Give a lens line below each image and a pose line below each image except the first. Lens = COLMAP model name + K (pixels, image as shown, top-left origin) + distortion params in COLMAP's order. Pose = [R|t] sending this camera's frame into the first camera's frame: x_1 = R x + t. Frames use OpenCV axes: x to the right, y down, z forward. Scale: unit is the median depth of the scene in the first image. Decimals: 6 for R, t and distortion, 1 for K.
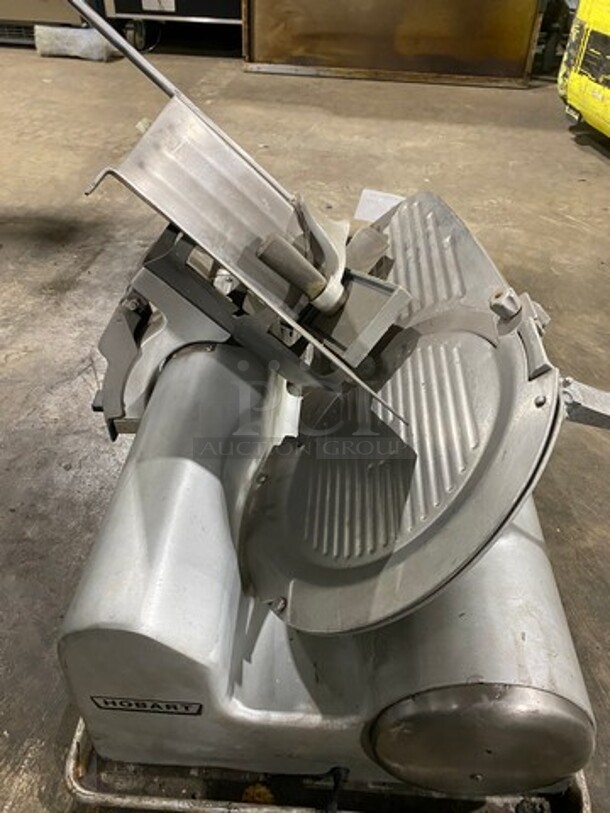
lens RADIAL K [[620.1, 0, 308.7], [0, 620.1, 400.5], [0, 0, 1]] dist [-0.015991, -0.004740]
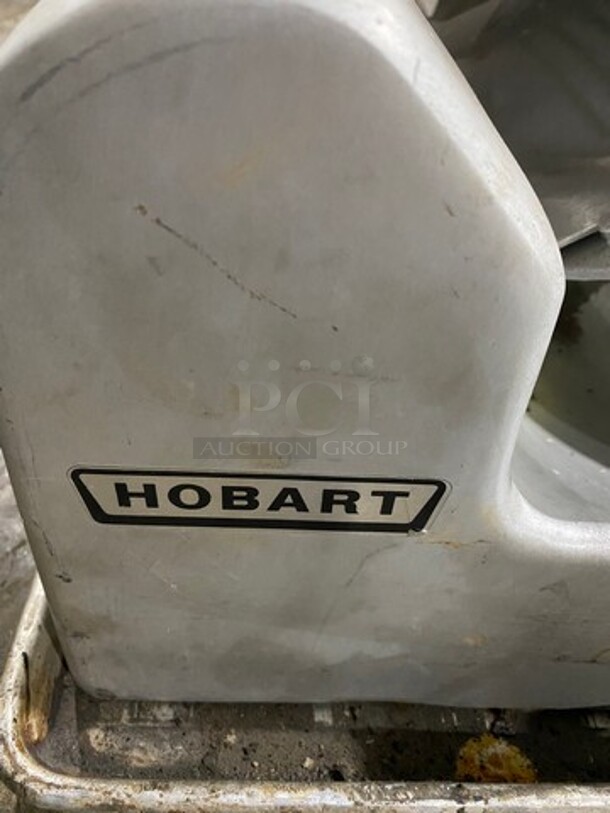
lens RADIAL K [[620.1, 0, 302.5], [0, 620.1, 413.4], [0, 0, 1]] dist [-0.015991, -0.004740]
pose [[0.996071, -0.000979, 0.088550, -0.242913], [-0.003941, 0.998458, 0.055367, 0.393163], [-0.088468, -0.055498, 0.994532, 0.625066]]
